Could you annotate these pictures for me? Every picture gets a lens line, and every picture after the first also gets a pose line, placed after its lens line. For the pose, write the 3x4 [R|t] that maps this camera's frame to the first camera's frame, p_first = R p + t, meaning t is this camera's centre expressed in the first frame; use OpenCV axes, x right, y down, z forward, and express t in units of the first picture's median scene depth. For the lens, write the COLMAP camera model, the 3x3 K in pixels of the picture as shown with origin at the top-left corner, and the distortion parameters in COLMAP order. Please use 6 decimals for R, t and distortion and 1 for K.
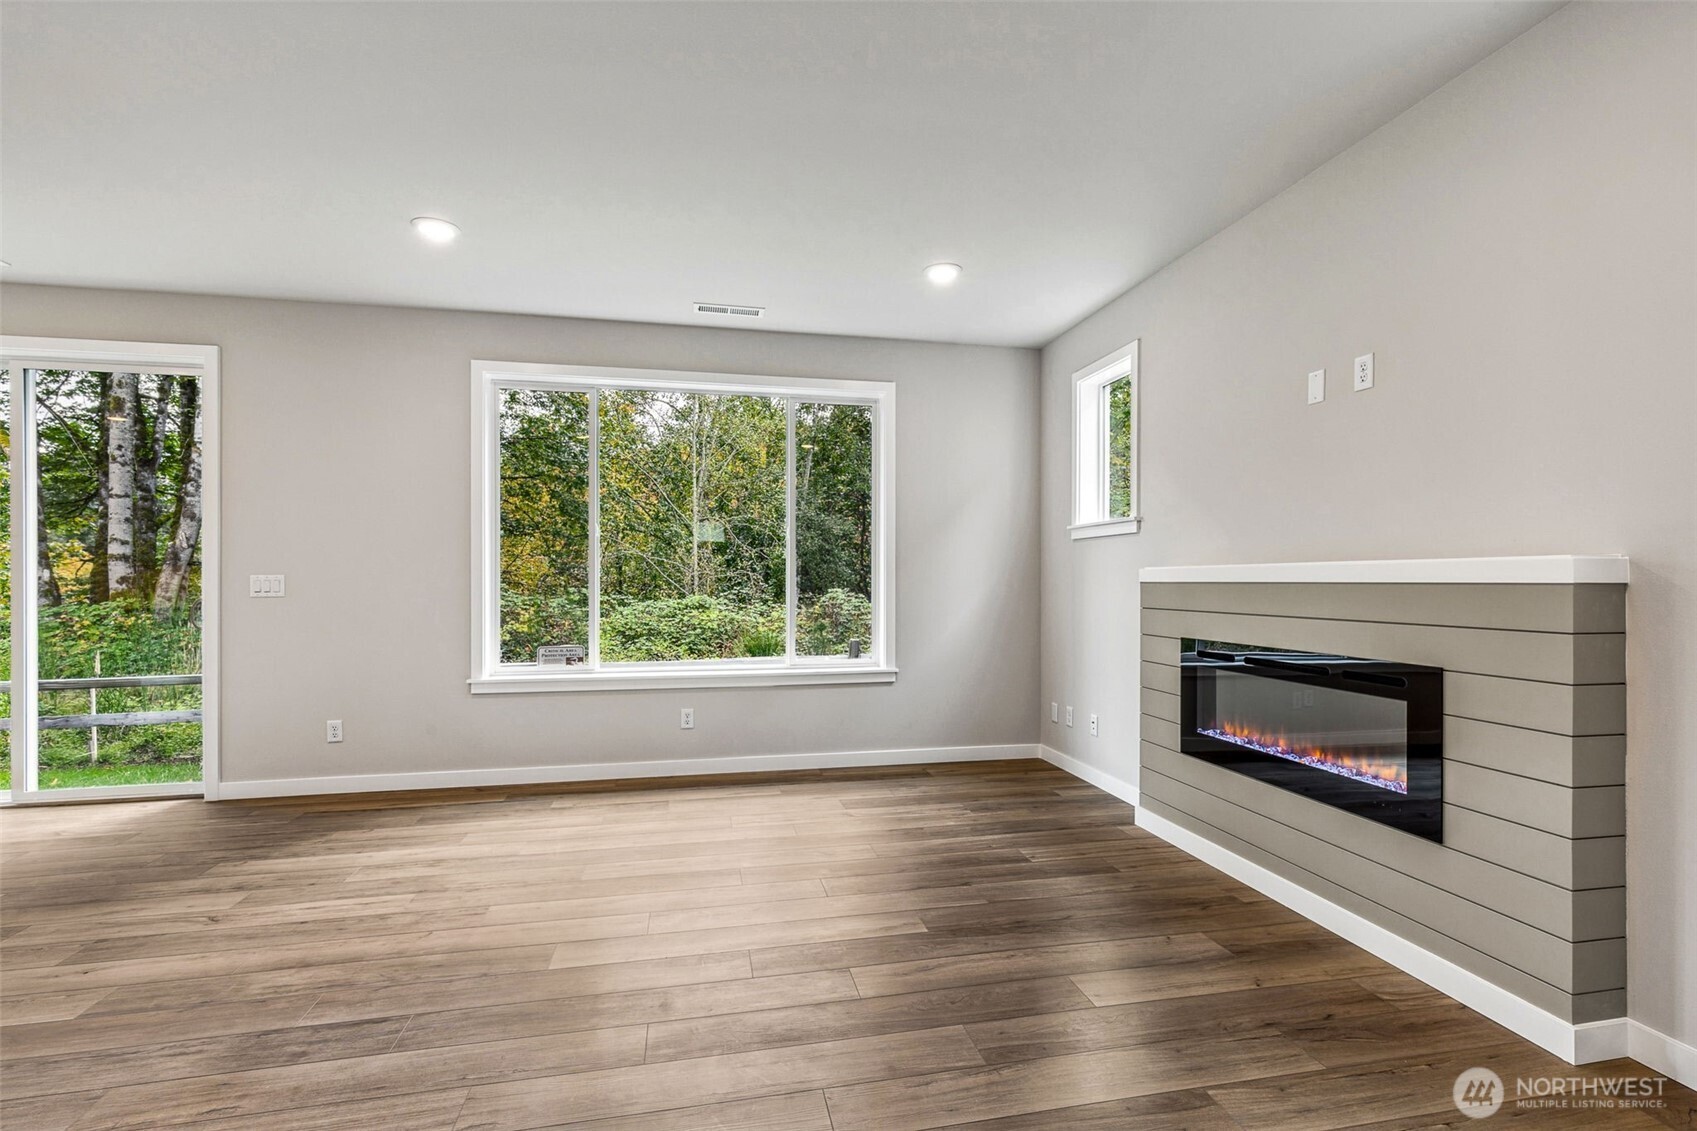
lens RADIAL K [[774.3, 0, 850.6], [0, 774.3, 582.0], [0, 0, 1]] dist [0.008826, -0.000888]
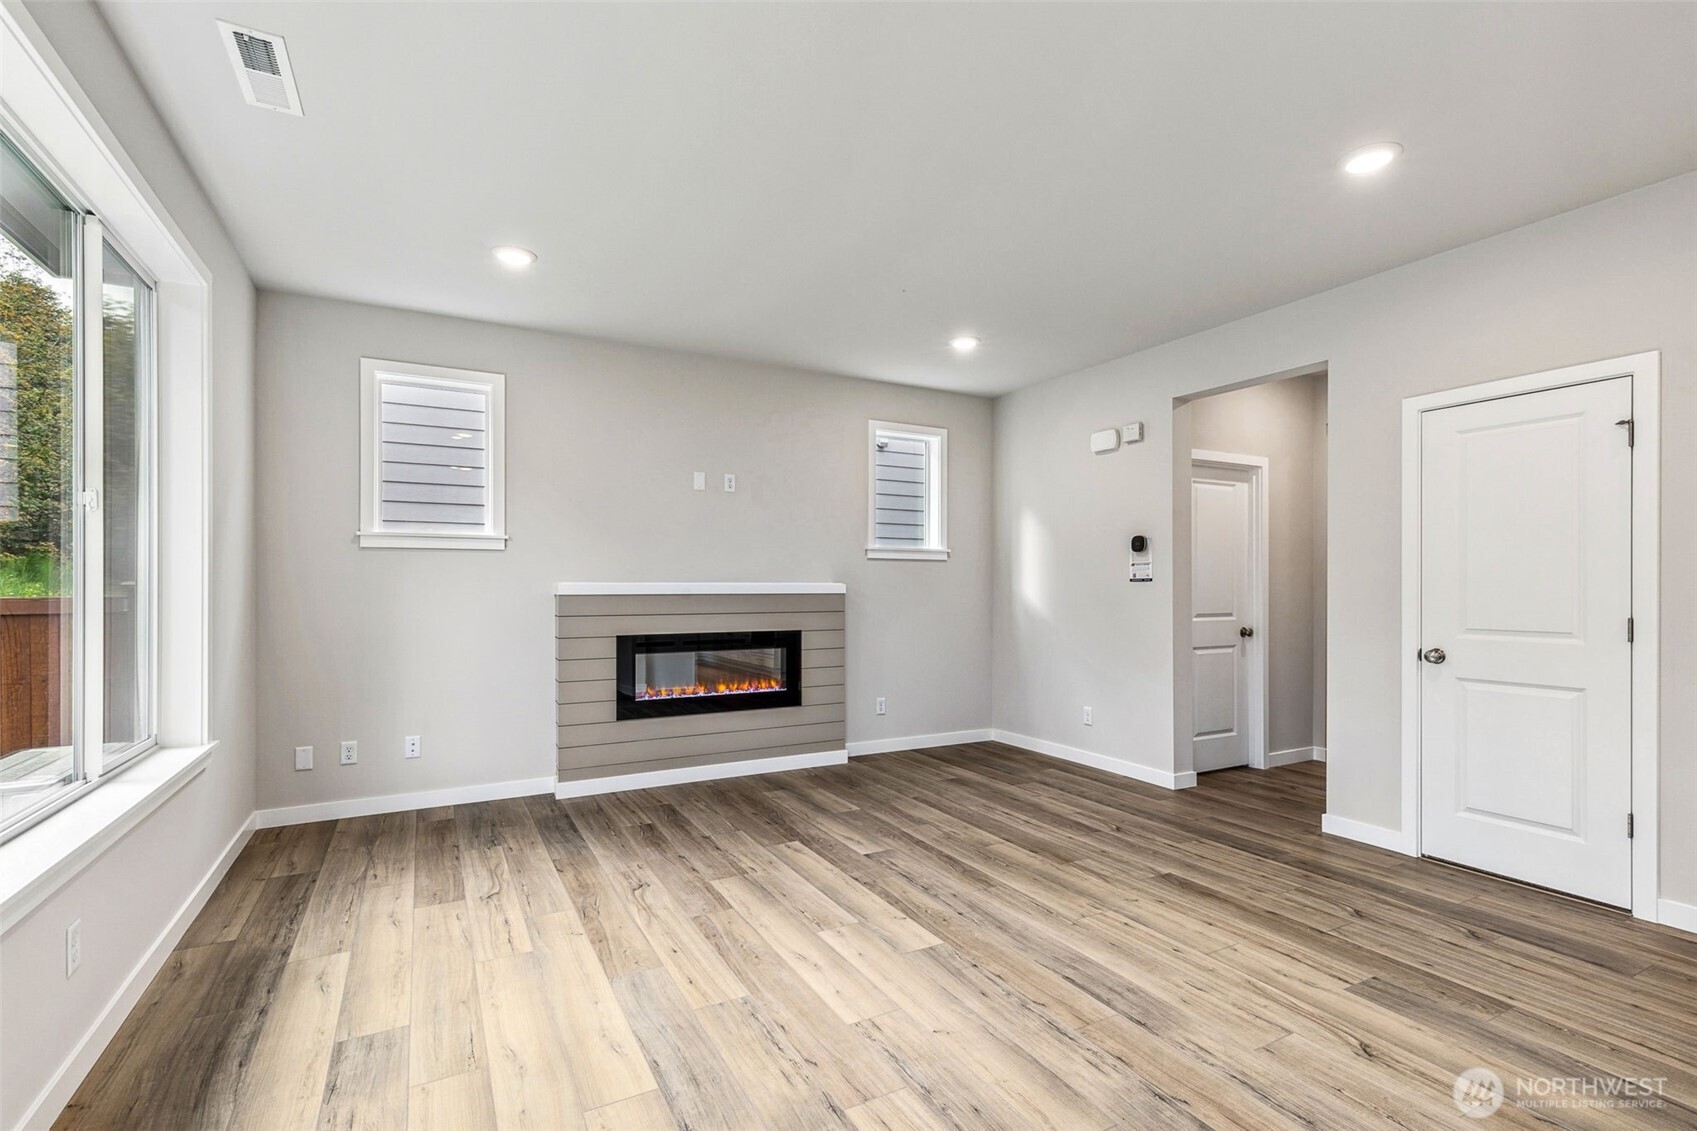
lens RADIAL K [[780.3, 0, 848.8], [0, 780.3, 580.6], [0, 0, 1]] dist [0.003879, -0.000019]
pose [[-0.289699, 0.005777, 0.957100, -0.855312], [0.001978, 0.999983, -0.005437, -0.013823], [-0.957116, 0.000318, -0.289706, 0.868262]]
